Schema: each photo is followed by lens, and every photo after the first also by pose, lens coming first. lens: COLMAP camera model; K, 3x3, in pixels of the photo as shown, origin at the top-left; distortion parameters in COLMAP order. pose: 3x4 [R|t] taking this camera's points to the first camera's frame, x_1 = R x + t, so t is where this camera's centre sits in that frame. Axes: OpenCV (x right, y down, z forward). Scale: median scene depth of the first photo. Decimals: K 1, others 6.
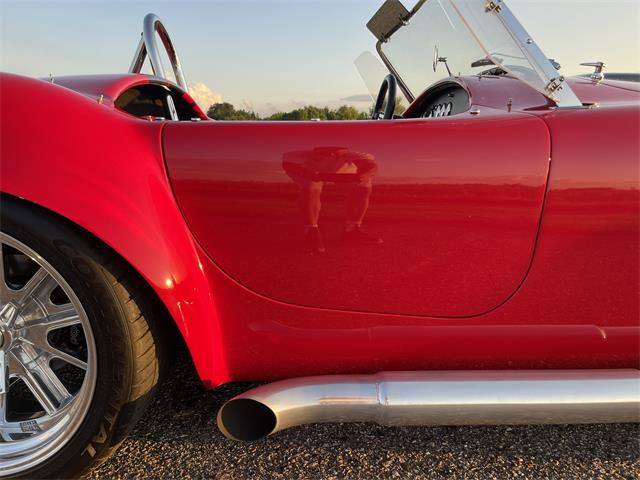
lens RADIAL K [[501.6, 0, 317.3], [0, 501.6, 239.1], [0, 0, 1]] dist [0.070012, -0.090716]
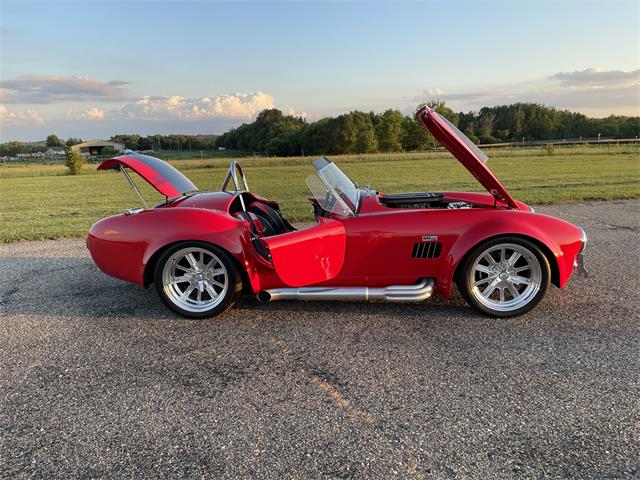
lens RADIAL K [[502.1, 0, 320.0], [0, 502.1, 240.0], [0, 0, 1]] dist [0.071248, -0.102661]
pose [[0.995928, -0.001180, -0.090140, 0.458674], [0.001059, 0.999998, -0.001388, -0.063173], [0.090141, 0.001287, 0.995928, -2.031531]]
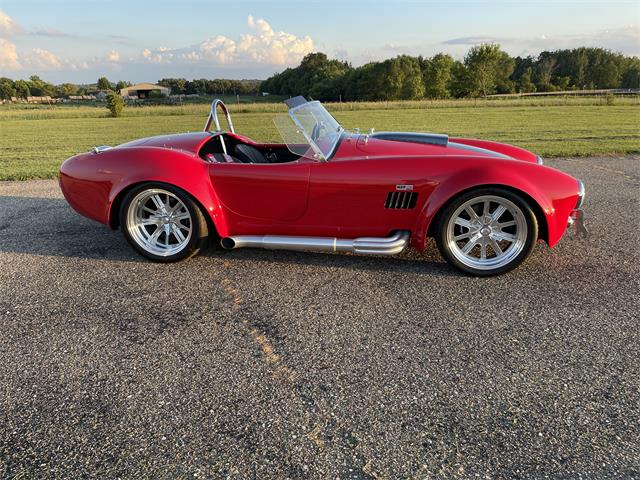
lens RADIAL K [[500.6, 0, 311.6], [0, 500.6, 239.1], [0, 0, 1]] dist [0.070950, -0.101838]
pose [[0.981387, 0.048966, -0.185692, 0.822822], [-0.030842, 0.994583, 0.099269, -0.053539], [0.189547, -0.091695, 0.977581, -1.805973]]
